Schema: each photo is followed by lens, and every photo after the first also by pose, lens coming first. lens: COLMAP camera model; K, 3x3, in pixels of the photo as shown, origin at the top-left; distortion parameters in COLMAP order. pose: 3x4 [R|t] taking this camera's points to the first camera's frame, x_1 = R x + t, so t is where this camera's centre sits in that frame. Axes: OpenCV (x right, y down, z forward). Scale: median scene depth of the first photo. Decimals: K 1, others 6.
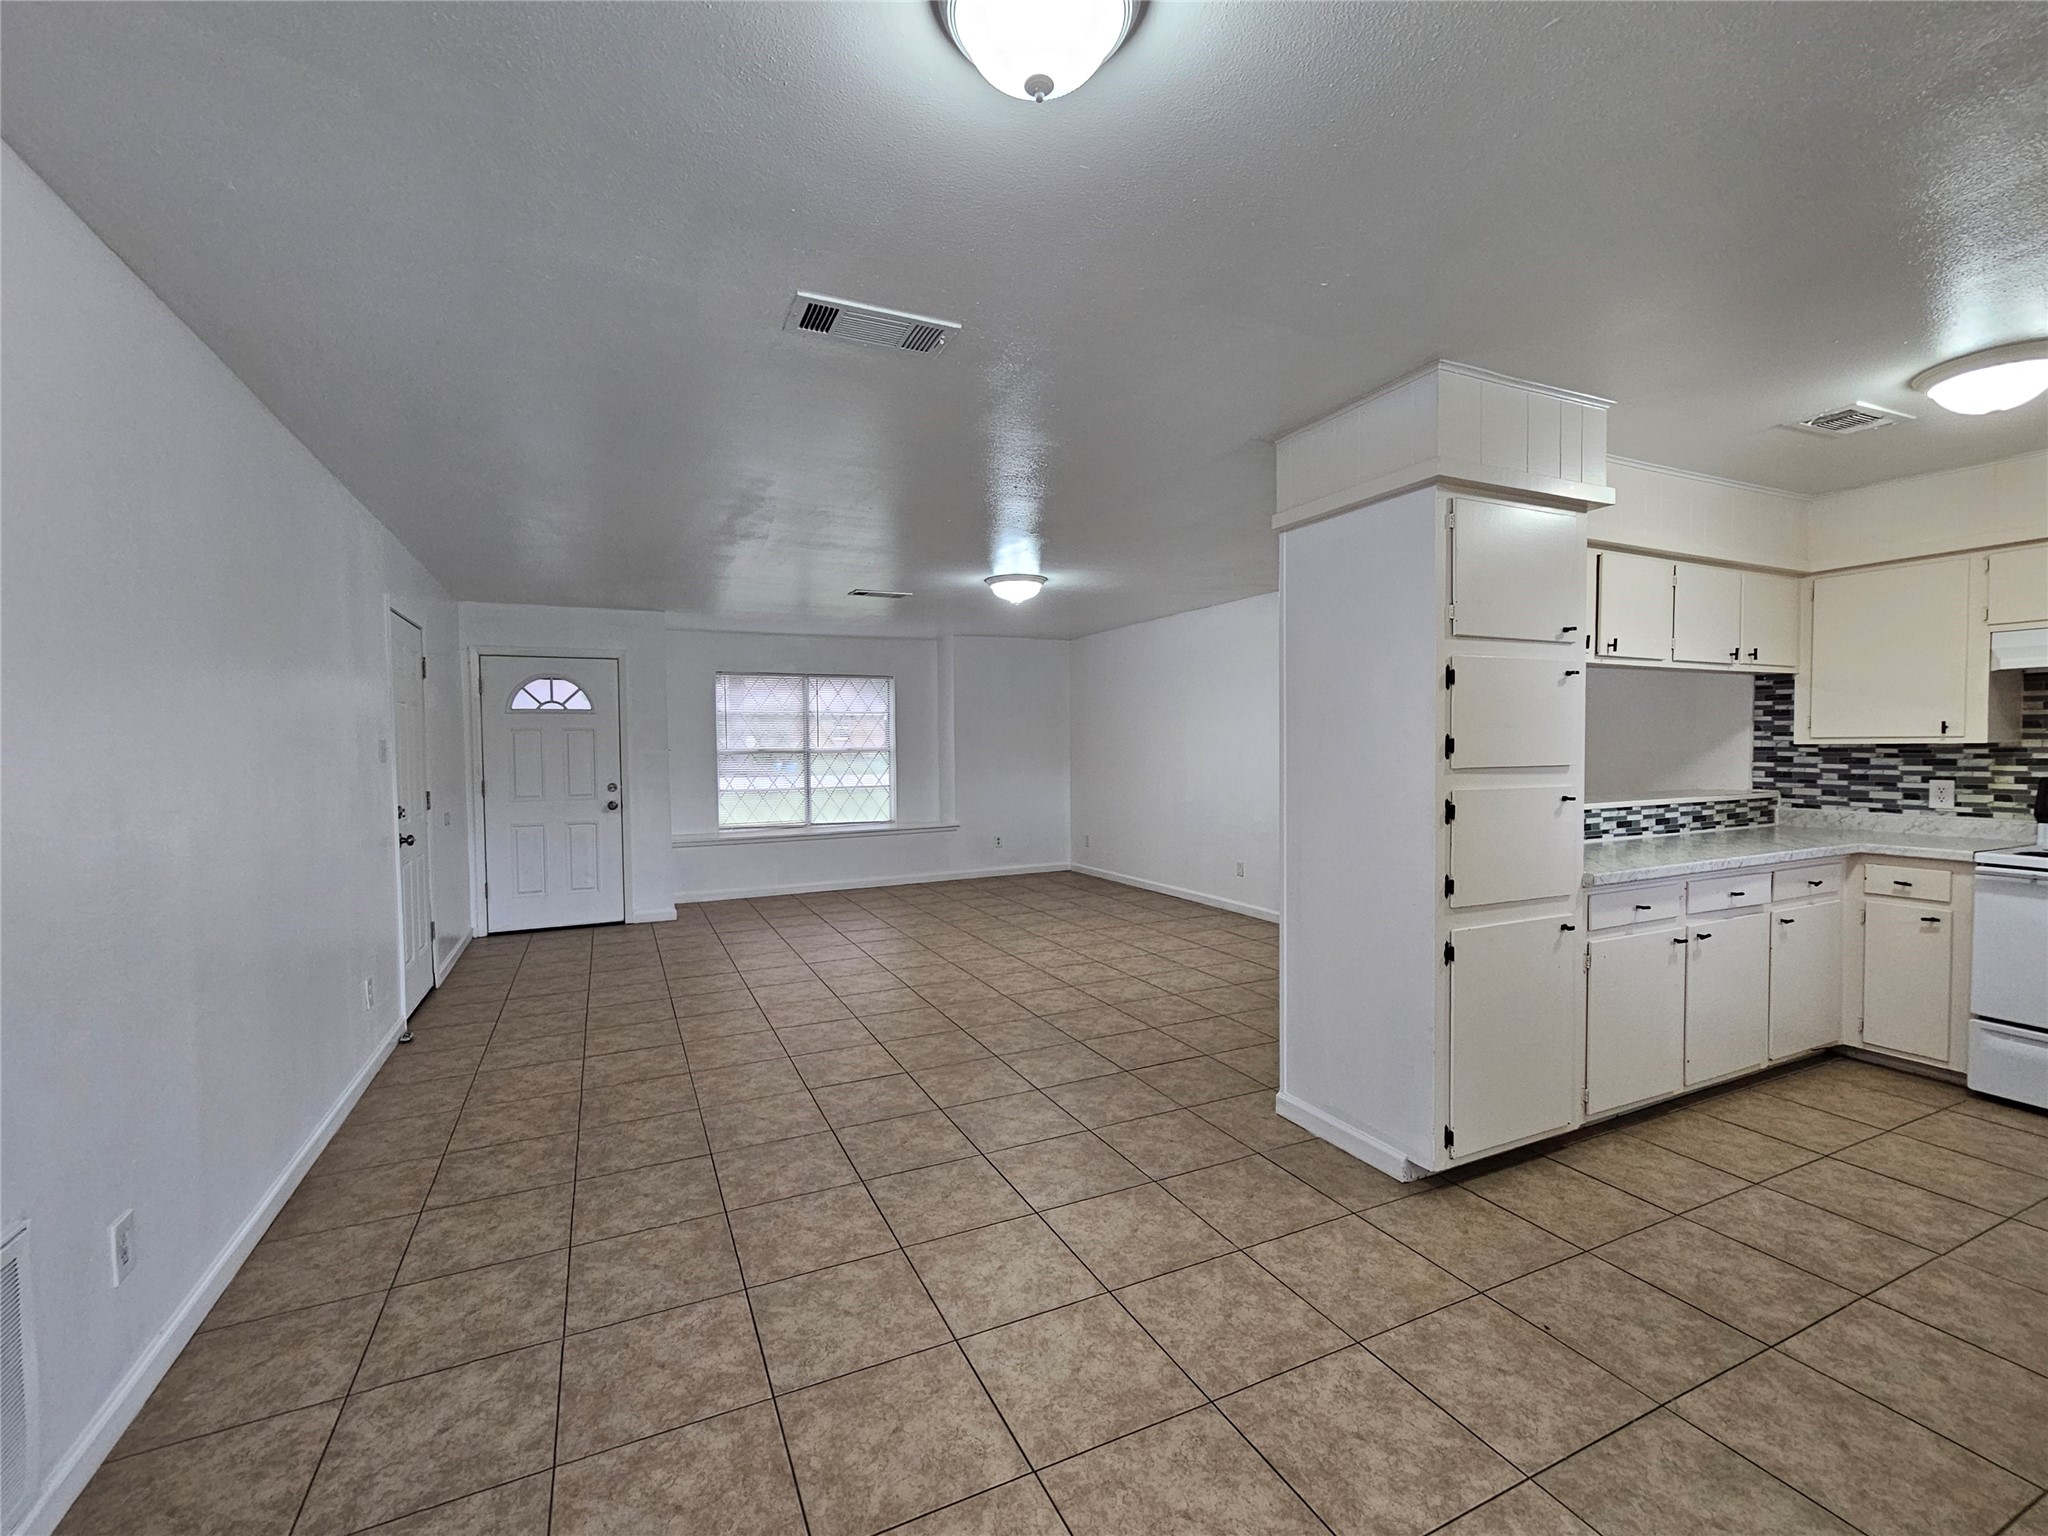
lens RADIAL K [[879.3, 0, 1016.8], [0, 879.3, 772.4], [0, 0, 1]] dist [-0.003238, 0.001172]
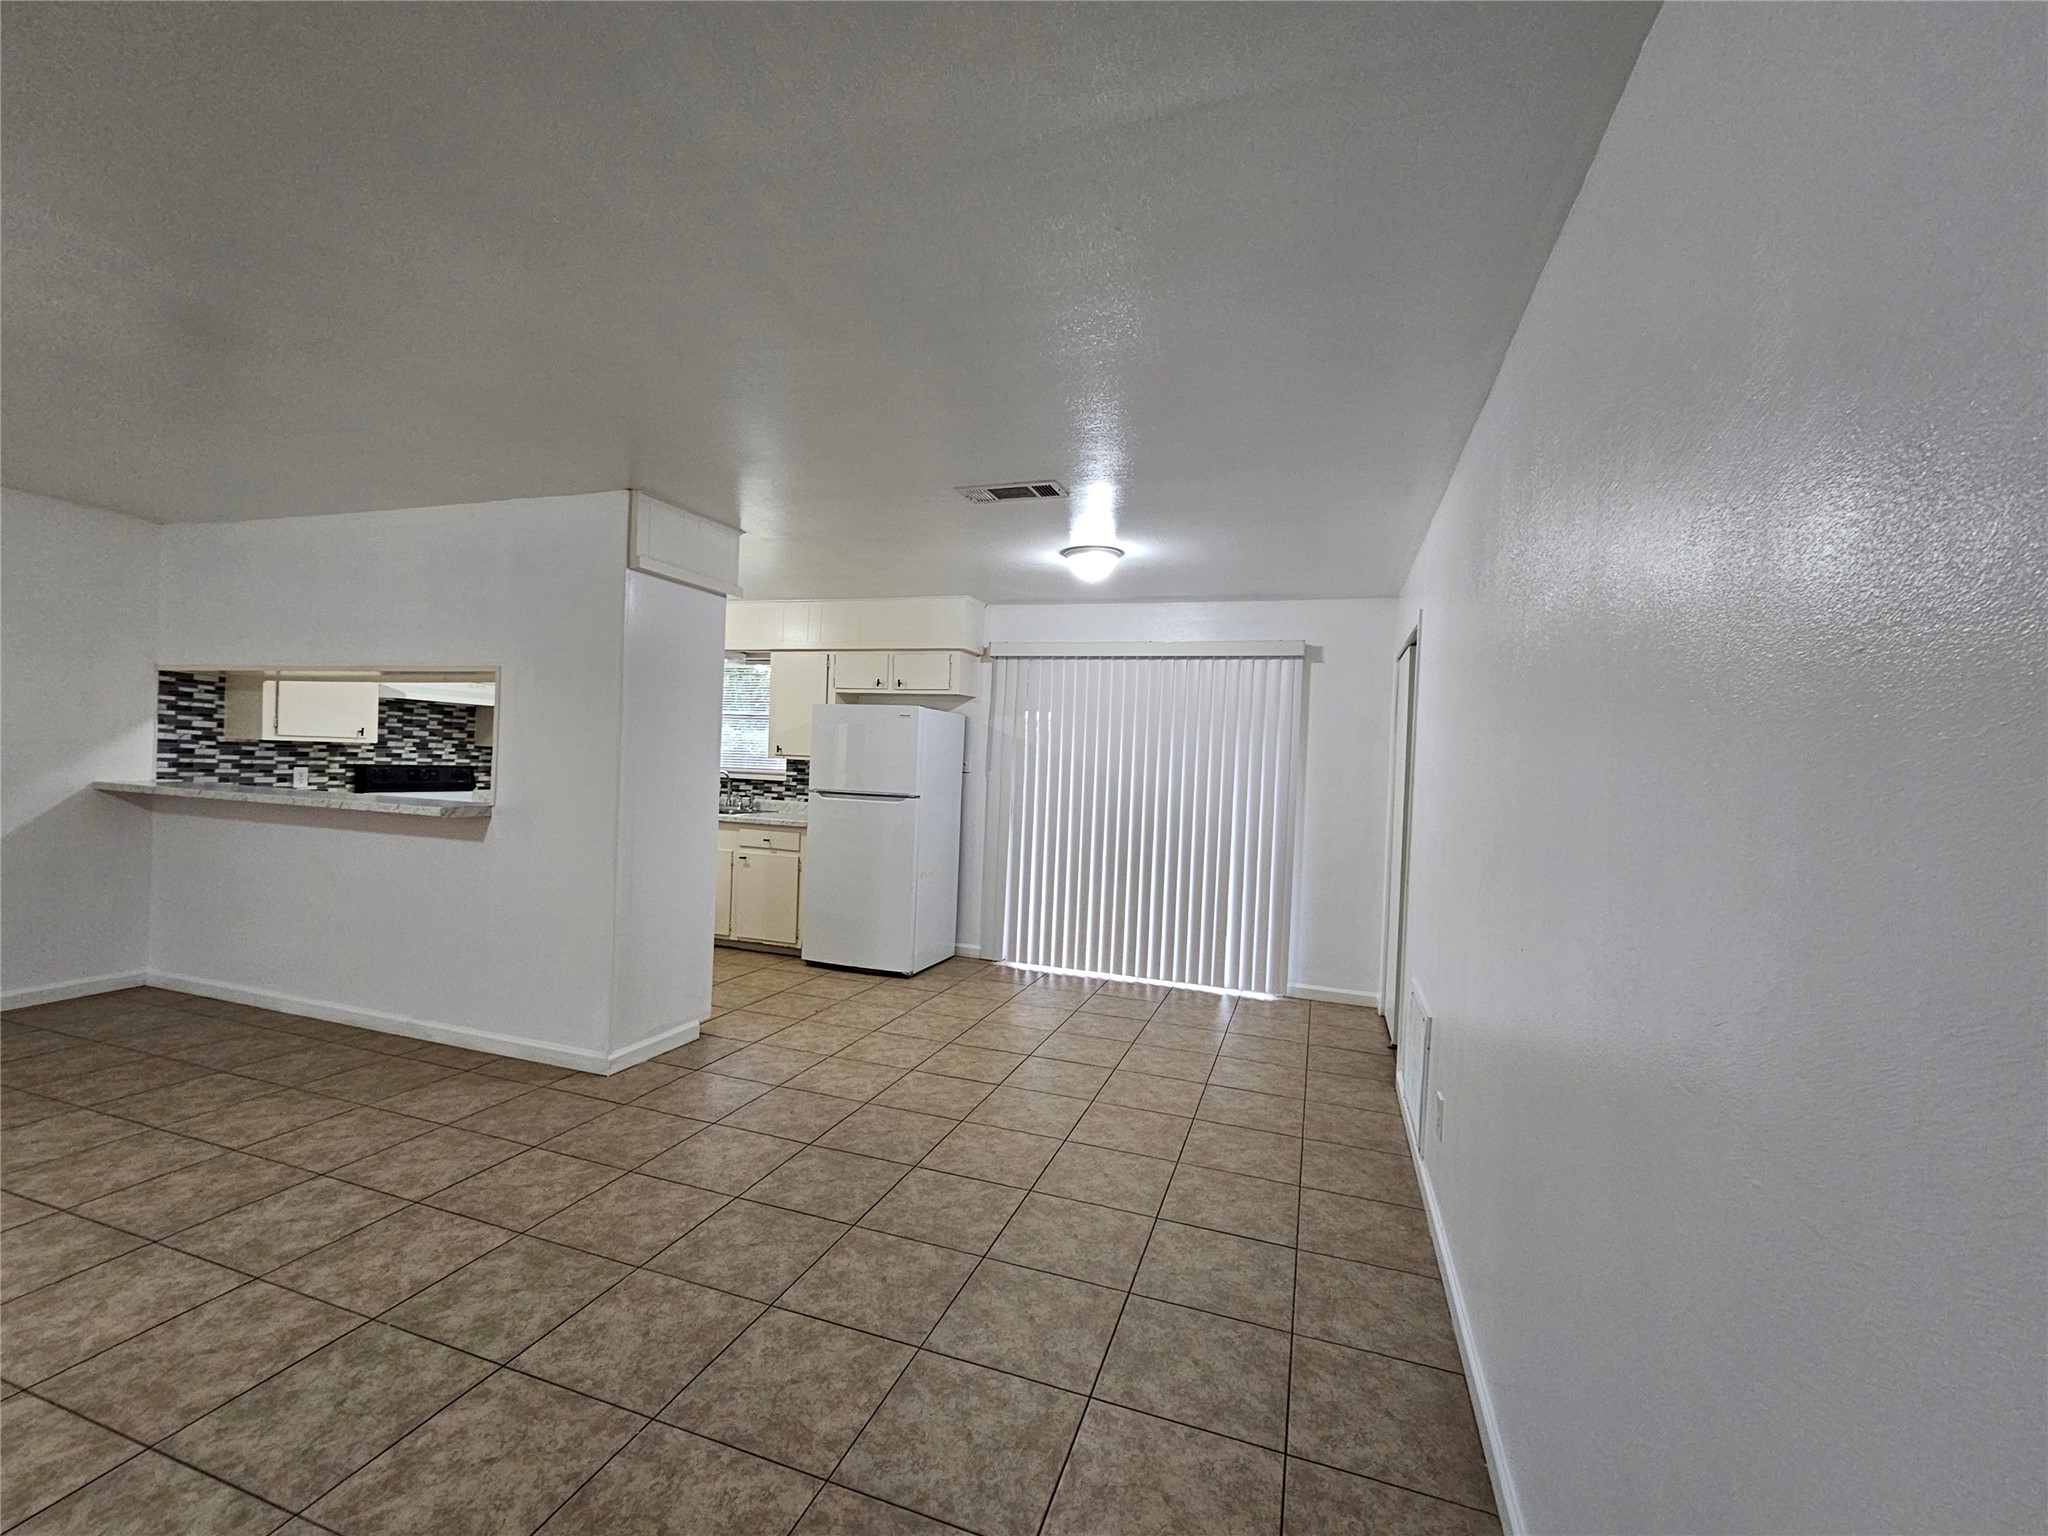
lens RADIAL K [[879.3, 0, 1018.6], [0, 879.3, 768.6], [0, 0, 1]] dist [-0.003238, 0.001172]
pose [[-0.718288, -0.024074, 0.695330, -0.665186], [-0.010435, 0.999662, 0.023831, -0.031234], [-0.695668, 0.009861, -0.718296, 1.113874]]
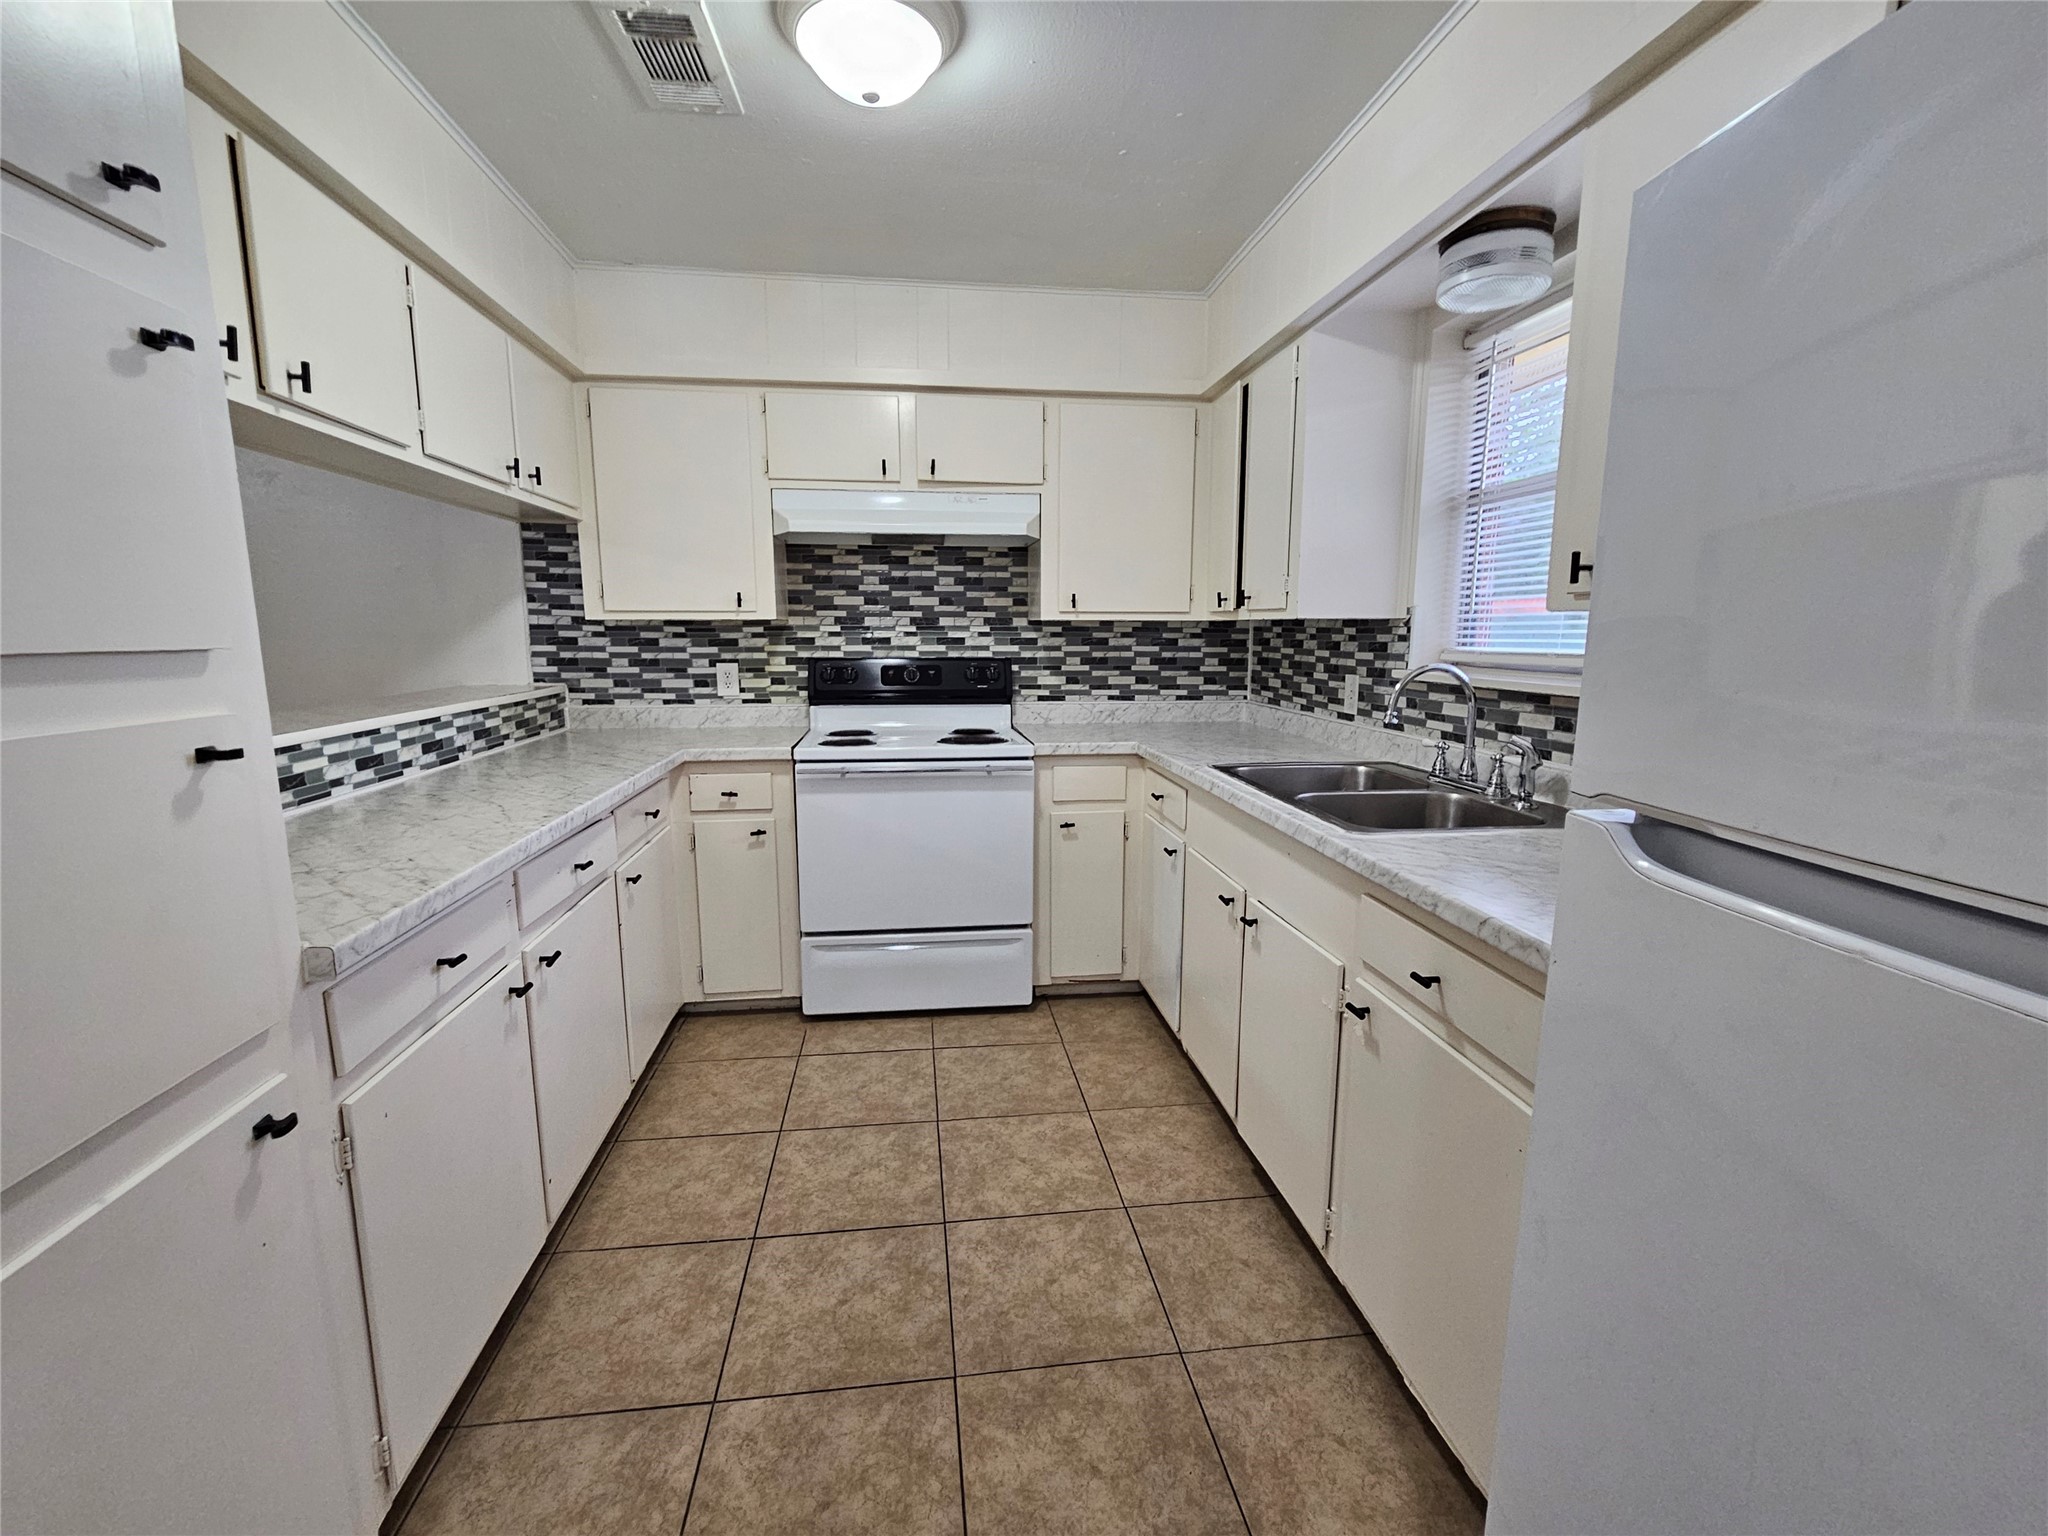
lens RADIAL K [[879.3, 0, 1015.2], [0, 879.3, 772.2], [0, 0, 1]] dist [-0.003238, 0.001172]
pose [[0.305499, -0.144350, 0.941187, 0.280336], [0.026785, 0.989354, 0.143044, -0.001248], [-0.951816, -0.018490, 0.306113, 0.422301]]
